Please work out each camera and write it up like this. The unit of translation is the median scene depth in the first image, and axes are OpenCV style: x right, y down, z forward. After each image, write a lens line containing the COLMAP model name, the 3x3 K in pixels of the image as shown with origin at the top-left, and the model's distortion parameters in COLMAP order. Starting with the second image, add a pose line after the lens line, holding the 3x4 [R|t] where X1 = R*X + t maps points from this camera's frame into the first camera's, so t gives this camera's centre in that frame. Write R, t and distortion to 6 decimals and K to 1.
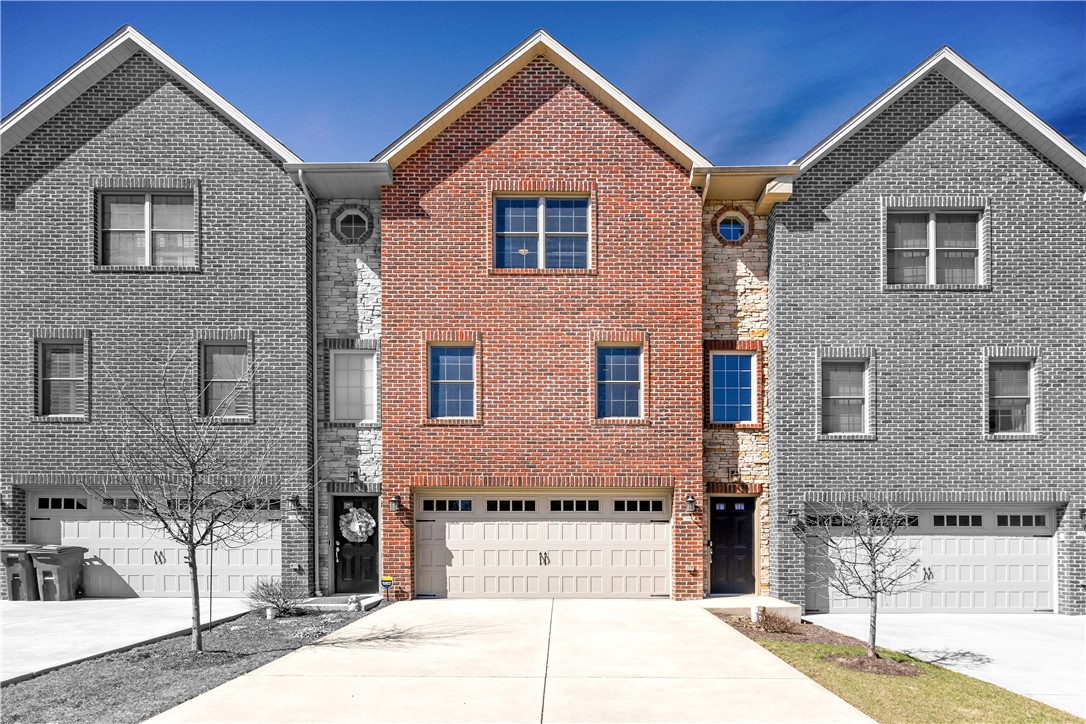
lens RADIAL K [[599.6, 0, 543.0], [0, 599.6, 418.9], [0, 0, 1]] dist [0.001228, 0.000107]
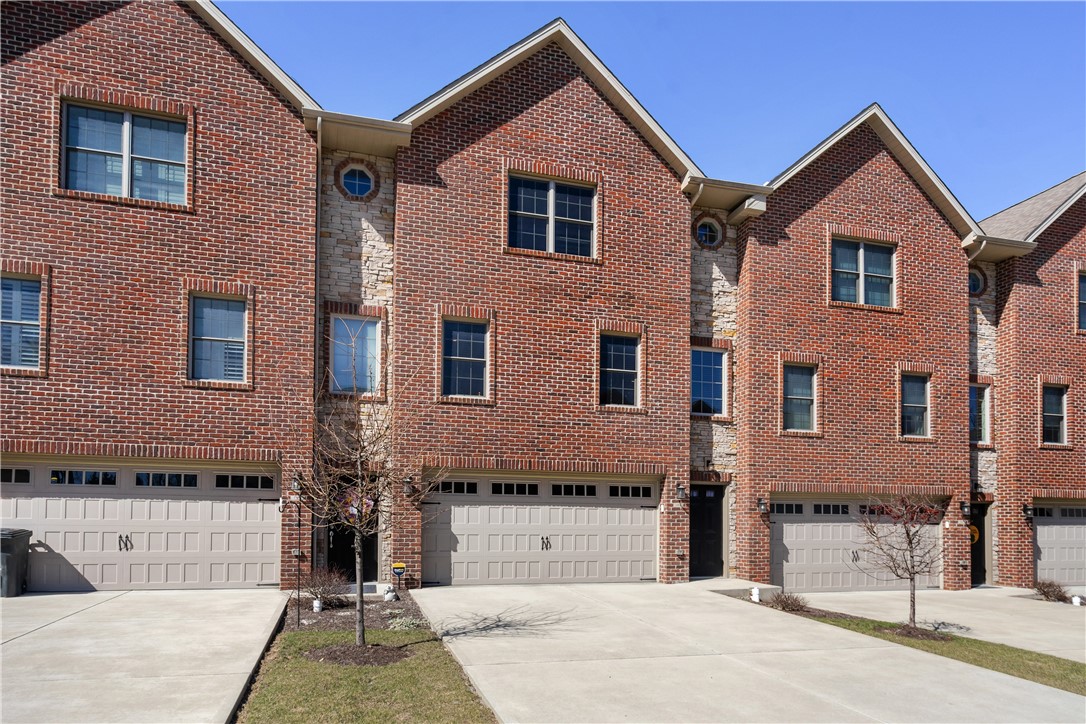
lens RADIAL K [[651.8, 0, 543.0], [0, 651.8, 362.0], [0, 0, 1]] dist [0.001225, 0.001342]
pose [[0.959607, 0.075020, 0.271158, -0.306741], [-0.065203, 0.996855, -0.045048, -0.017238], [-0.273685, 0.025548, 0.961480, -0.044591]]
